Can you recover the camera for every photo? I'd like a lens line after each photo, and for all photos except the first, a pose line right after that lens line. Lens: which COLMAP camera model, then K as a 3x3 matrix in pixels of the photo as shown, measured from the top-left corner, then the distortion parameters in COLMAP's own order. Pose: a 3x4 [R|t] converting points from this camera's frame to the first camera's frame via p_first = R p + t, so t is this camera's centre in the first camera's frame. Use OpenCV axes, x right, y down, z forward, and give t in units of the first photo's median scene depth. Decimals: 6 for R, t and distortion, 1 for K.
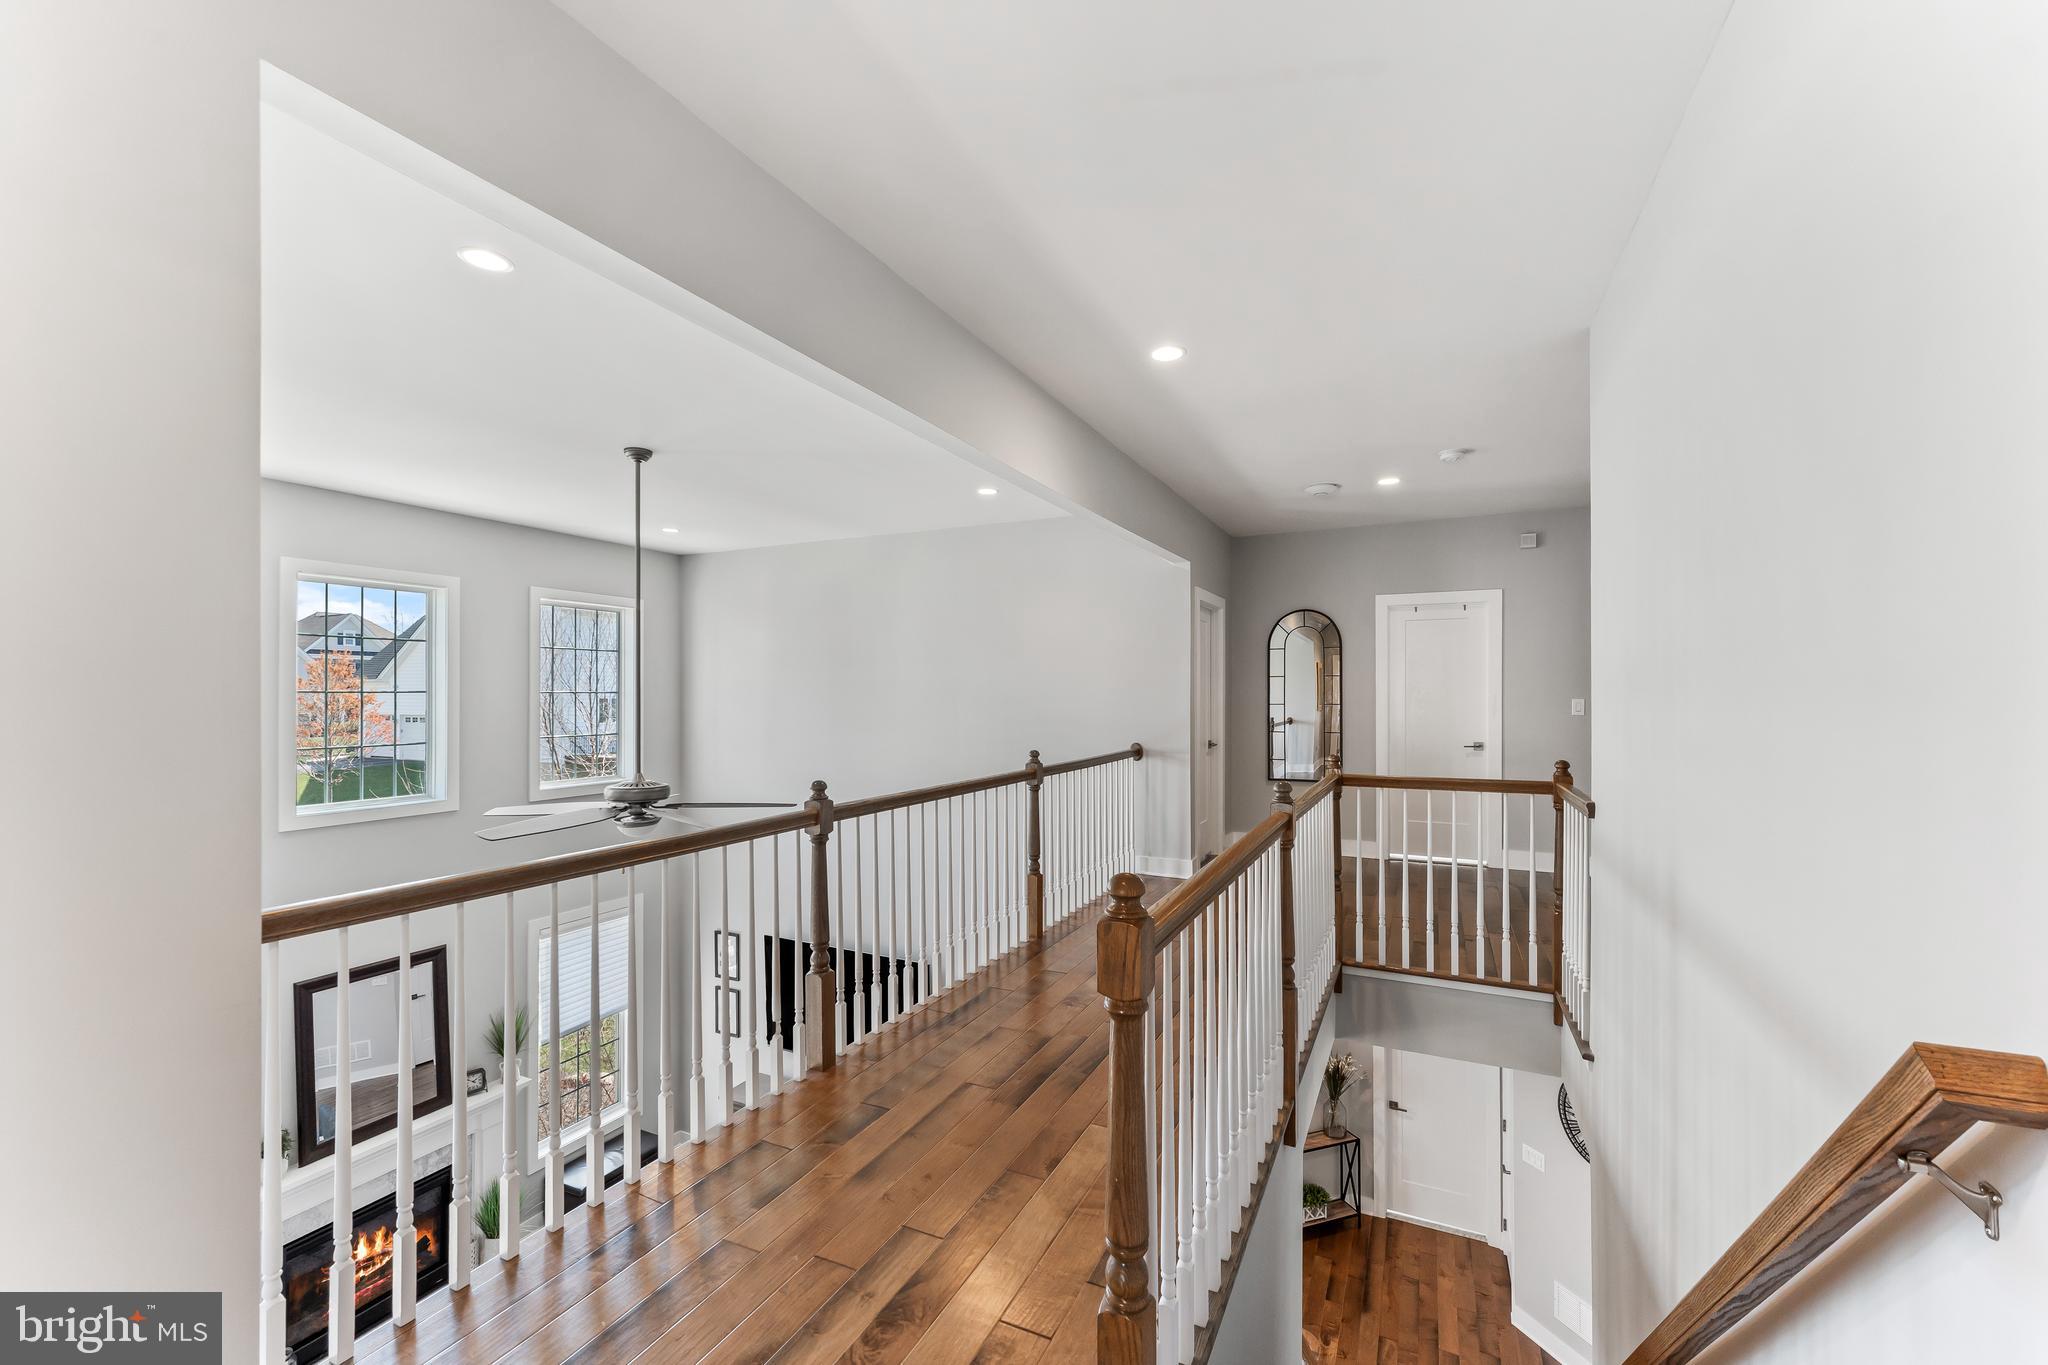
lens RADIAL K [[835.5, 0, 1024.0], [0, 835.5, 682.5], [0, 0, 1]] dist [0.000853, 0.000032]
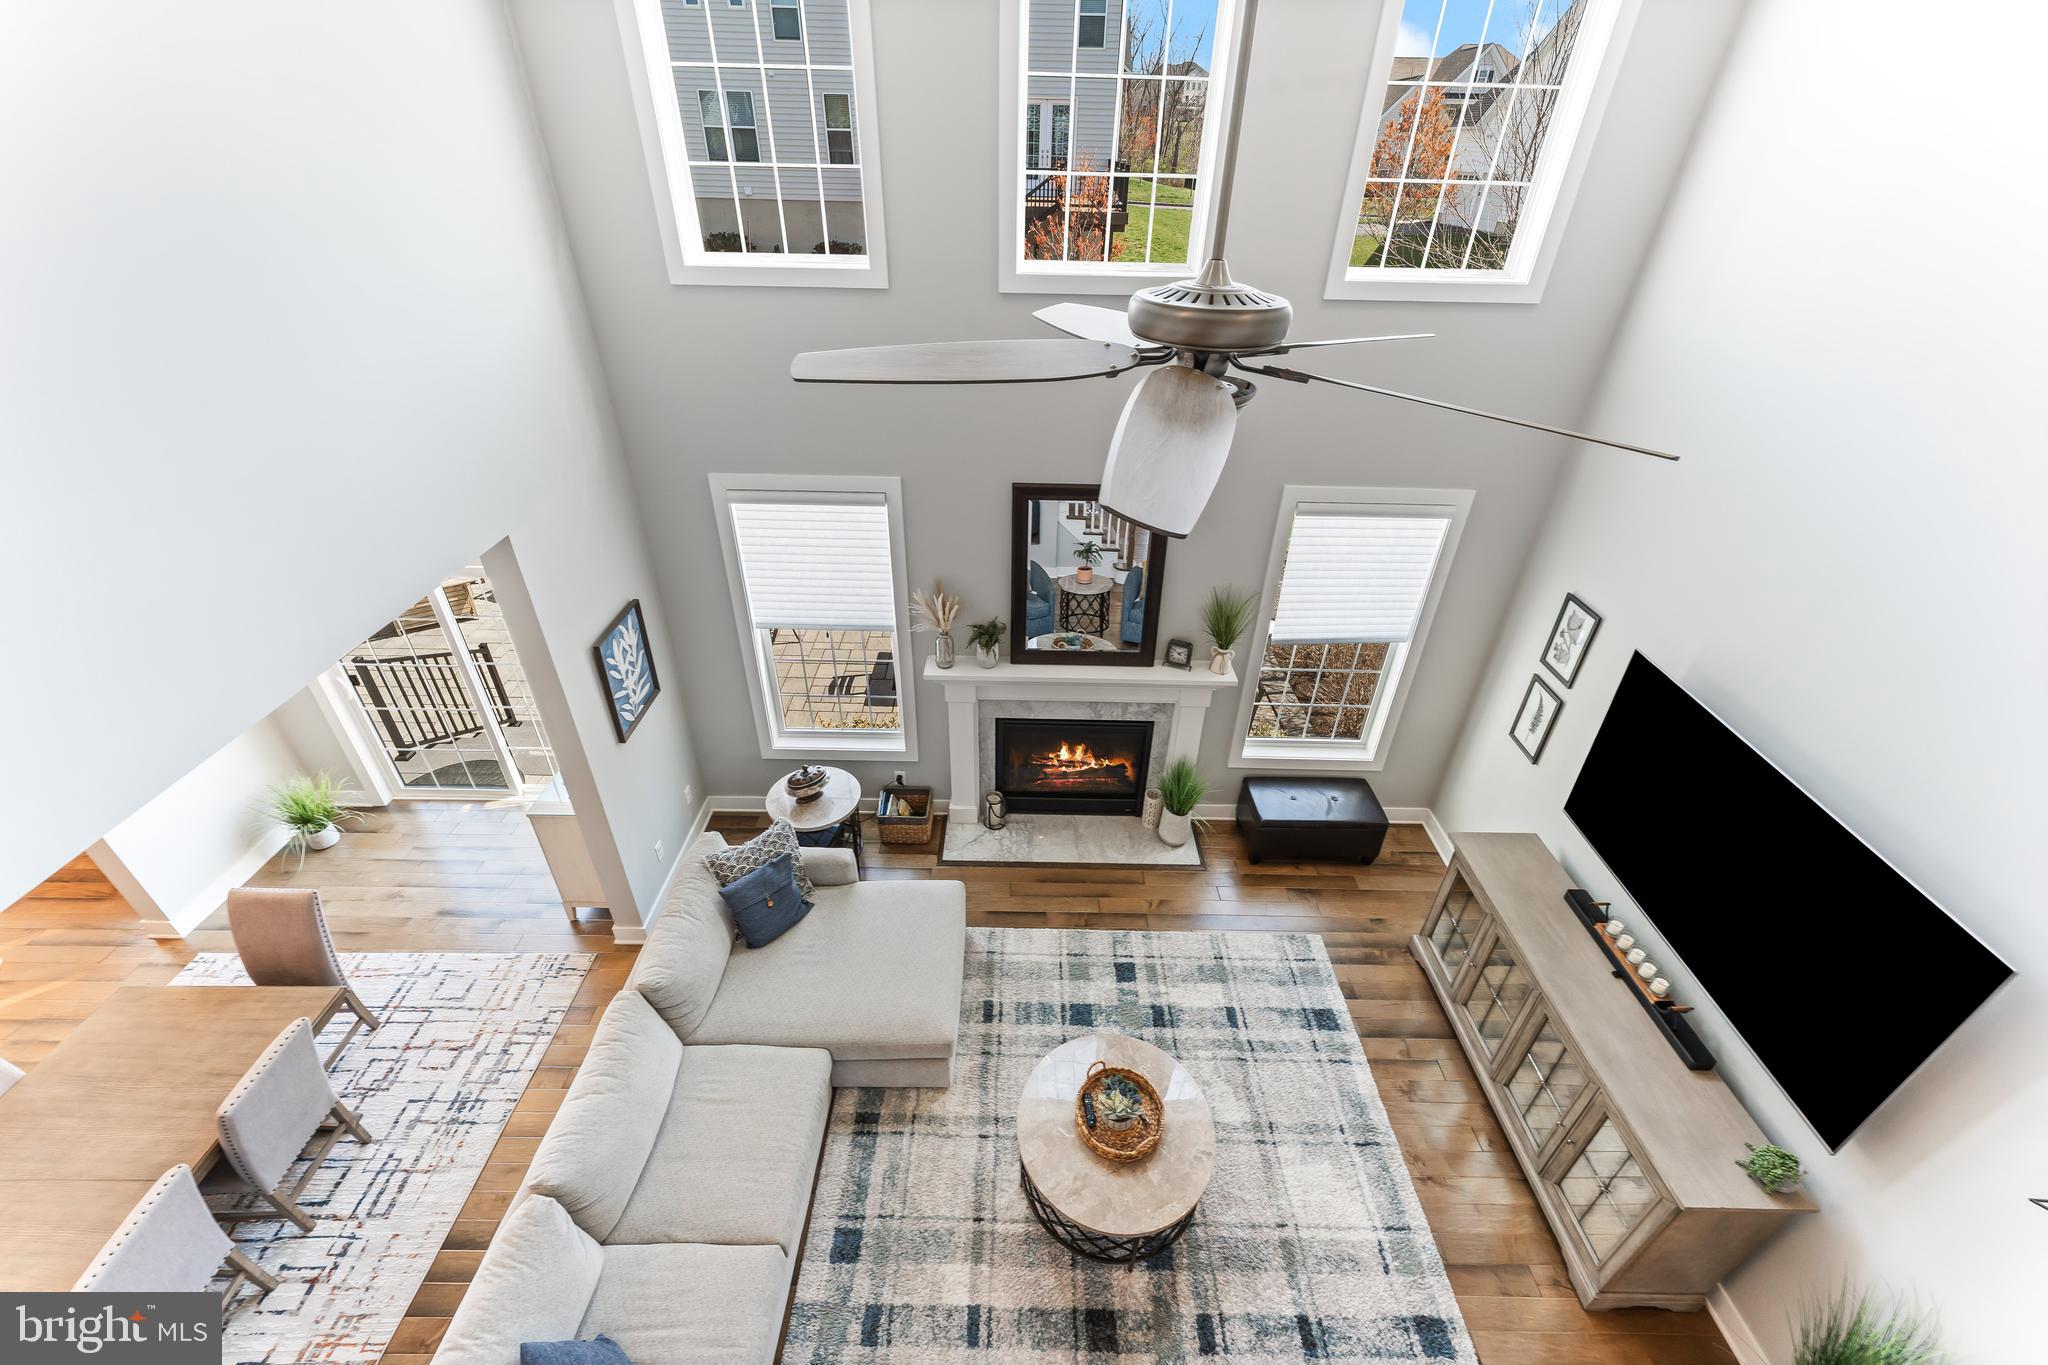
lens RADIAL K [[835.5, 0, 1024.0], [0, 835.5, 682.5], [0, 0, 1]] dist [0.000853, 0.000032]
pose [[0.415250, 0.500173, -0.759865, -0.071019], [-0.000325, 0.835367, 0.549693, 0.040514], [0.909707, -0.228013, 0.347048, 0.554808]]
